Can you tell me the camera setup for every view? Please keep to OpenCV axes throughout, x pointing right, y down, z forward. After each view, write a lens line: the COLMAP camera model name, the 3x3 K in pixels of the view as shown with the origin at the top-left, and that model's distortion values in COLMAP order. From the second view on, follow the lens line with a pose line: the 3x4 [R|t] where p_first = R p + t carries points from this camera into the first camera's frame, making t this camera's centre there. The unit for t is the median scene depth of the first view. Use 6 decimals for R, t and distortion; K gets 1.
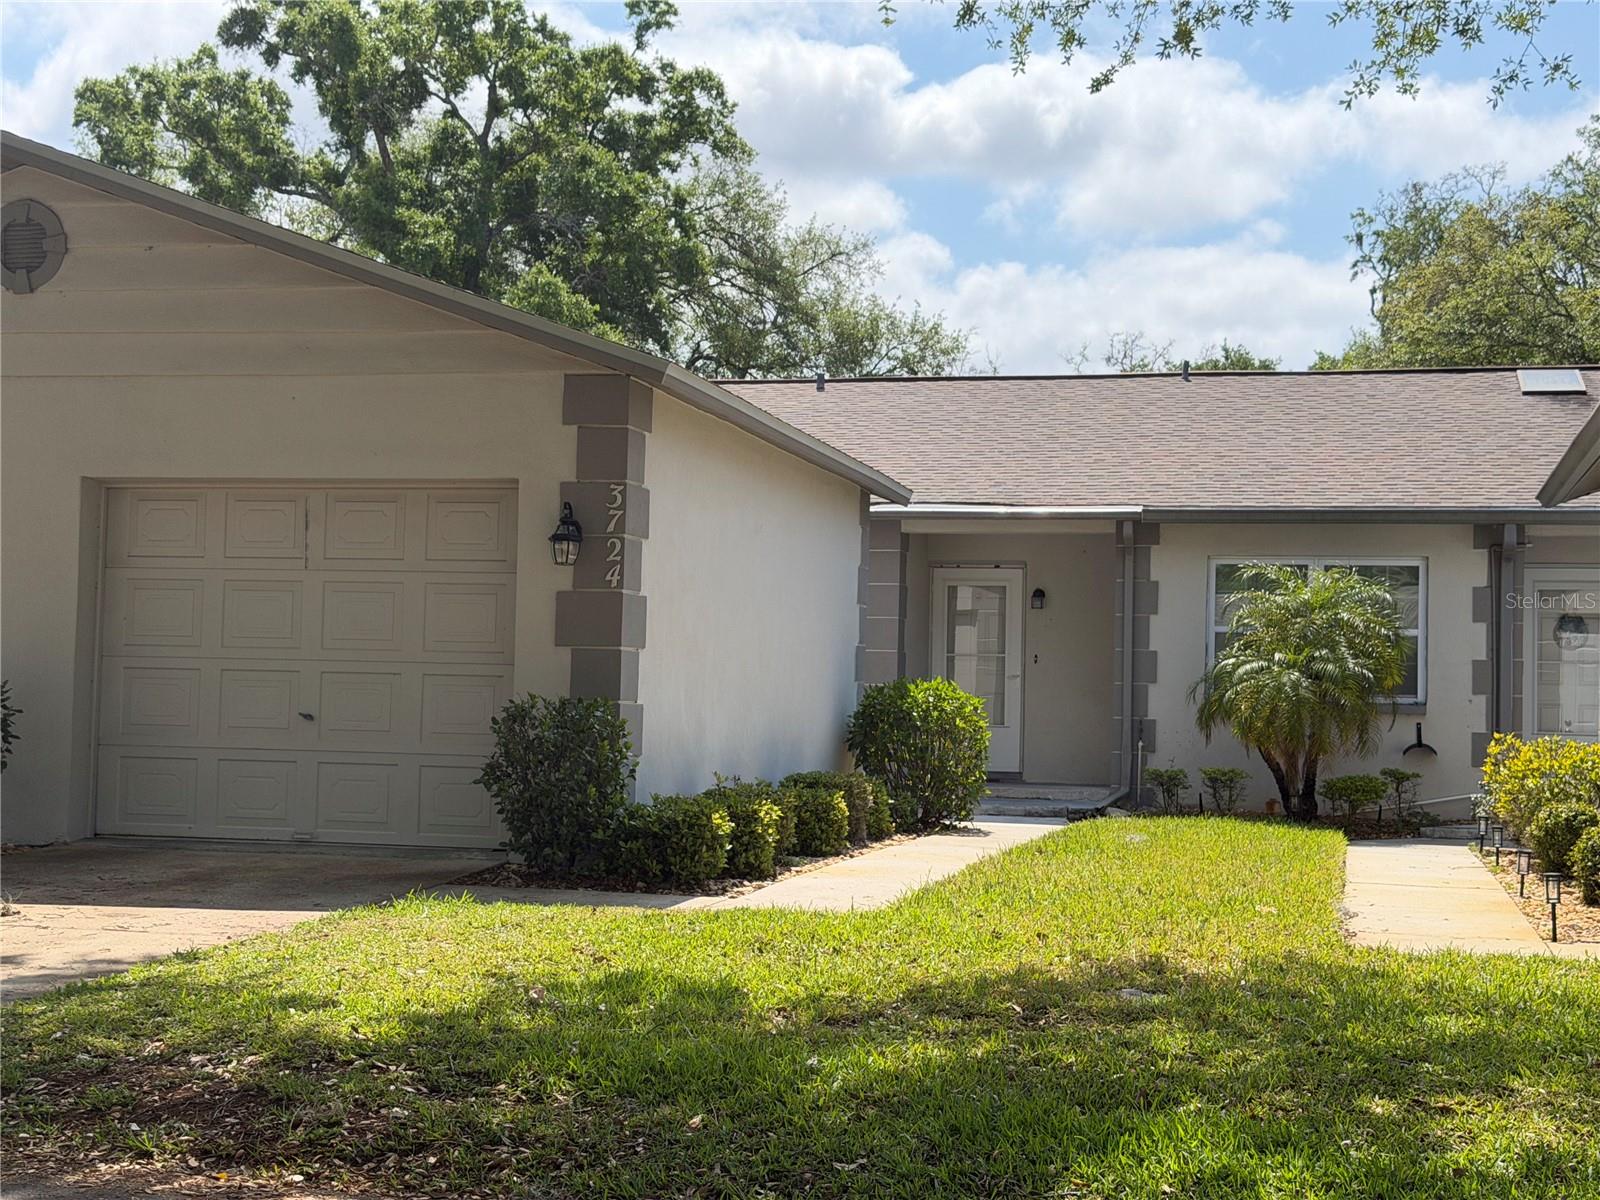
lens RADIAL K [[2286.5, 0, 800.0], [0, 2286.5, 600.0], [0, 0, 1]] dist [0.141801, -0.143291]
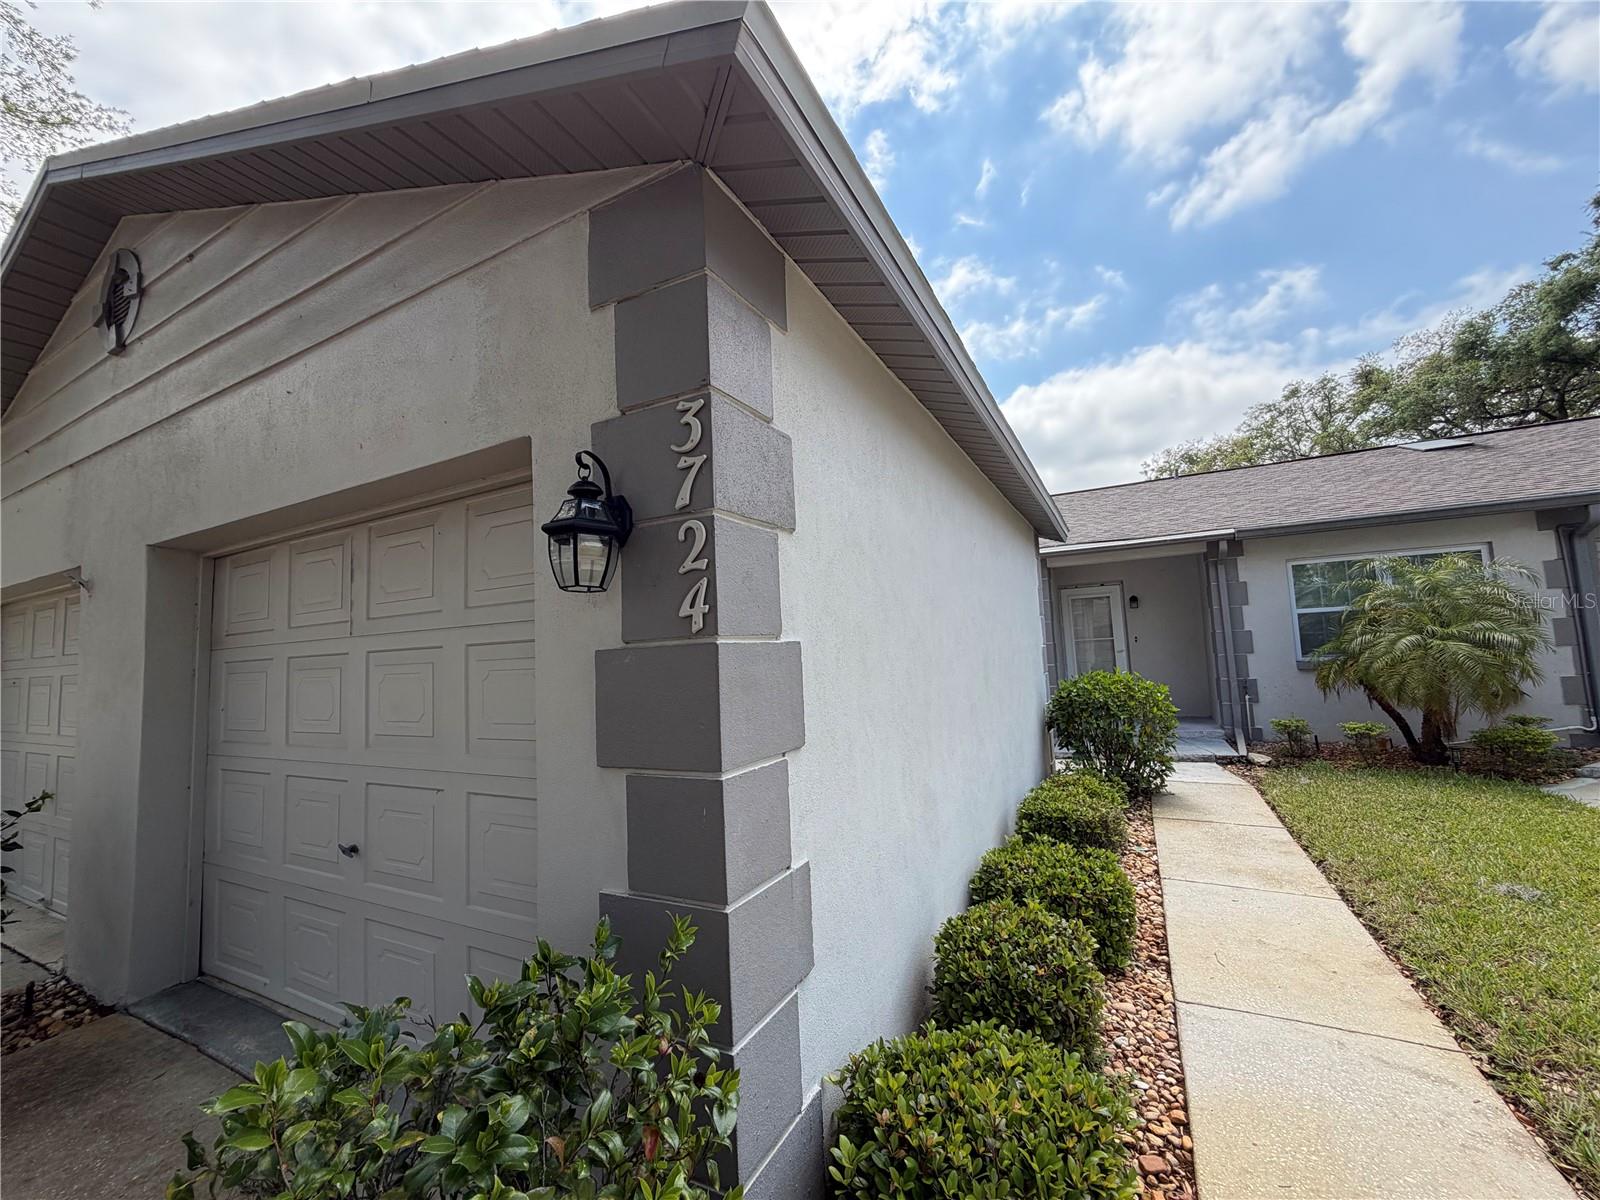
lens RADIAL K [[643.1, 0, 800.0], [0, 643.1, 600.0], [0, 0, 1]] dist [0.002222, 0.000309]
pose [[0.969082, -0.089958, -0.229756, -0.008658], [0.082636, 0.995723, -0.041315, -0.001244], [0.232490, 0.021052, 0.972371, 0.222844]]
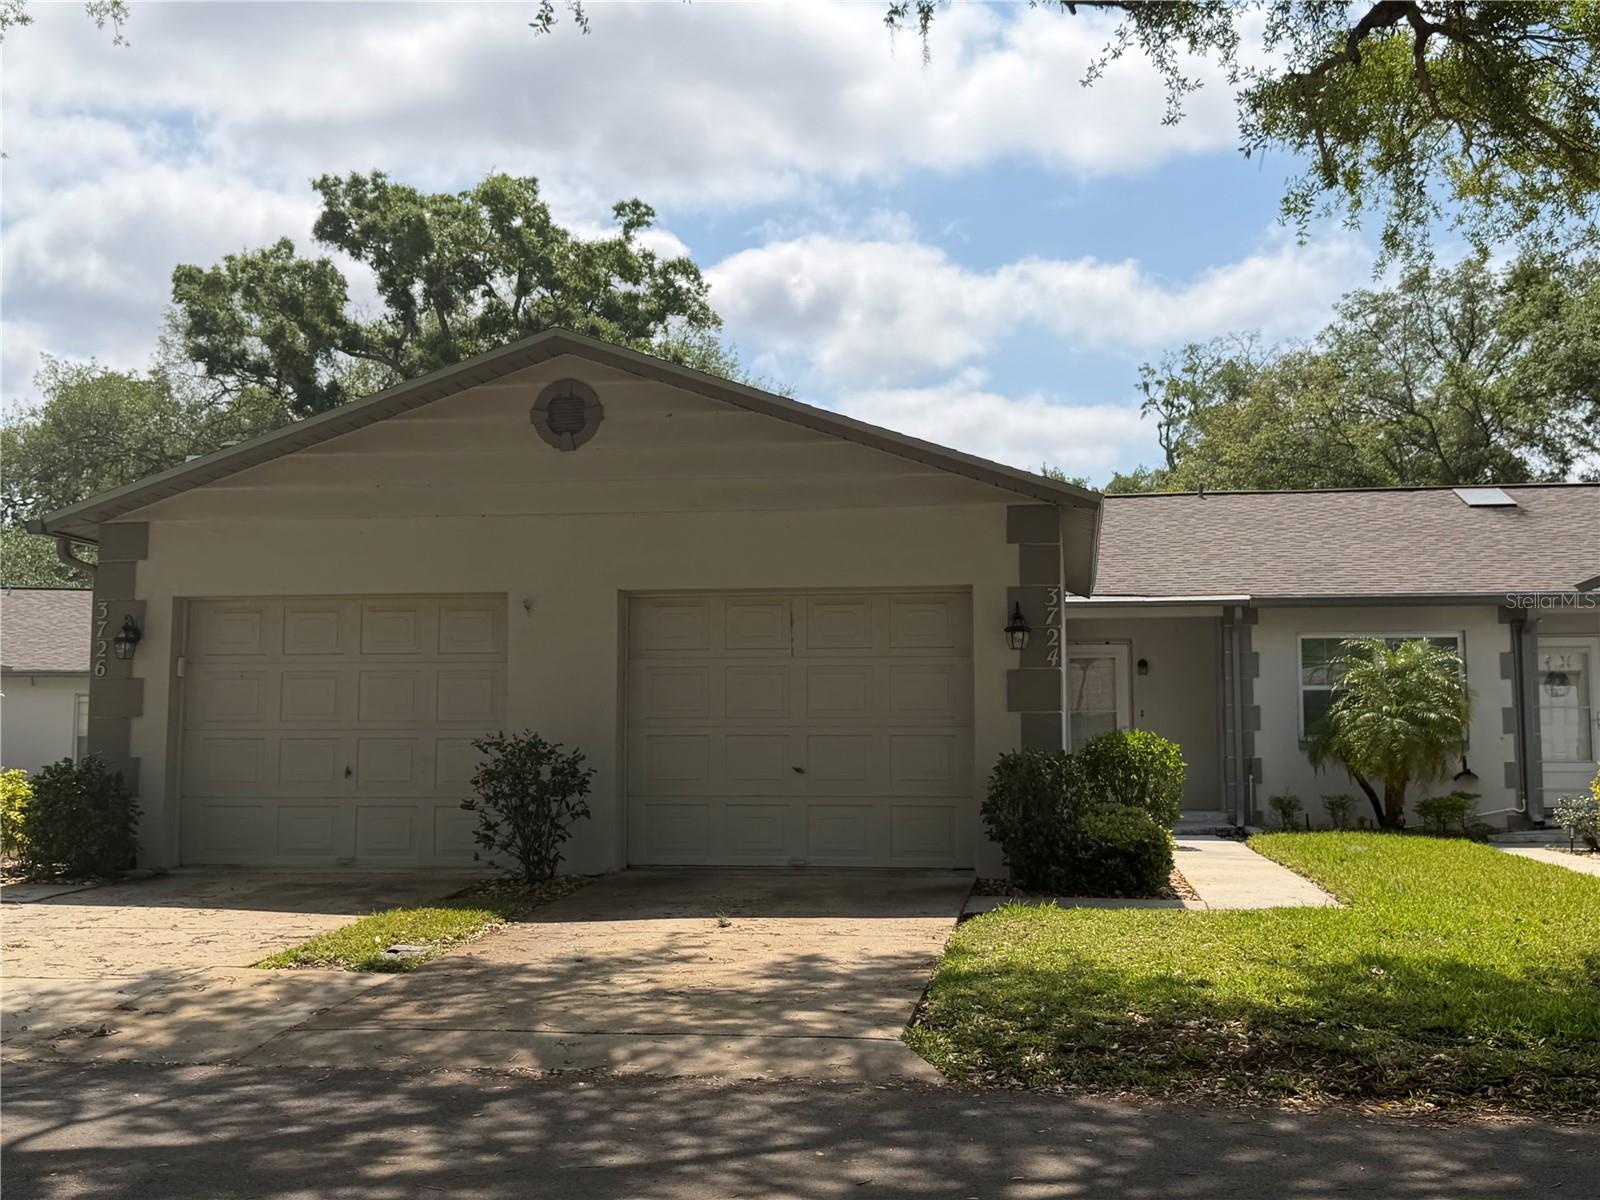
lens RADIAL K [[1815.4, 0, 824.9], [0, 1815.4, 592.6], [0, 0, 1]] dist [0.131739, -0.014368]
pose [[0.994749, -0.017598, 0.100817, -0.079681], [0.021854, 0.998909, -0.041265, -0.001834], [-0.099981, 0.043251, 0.994049, -0.007543]]
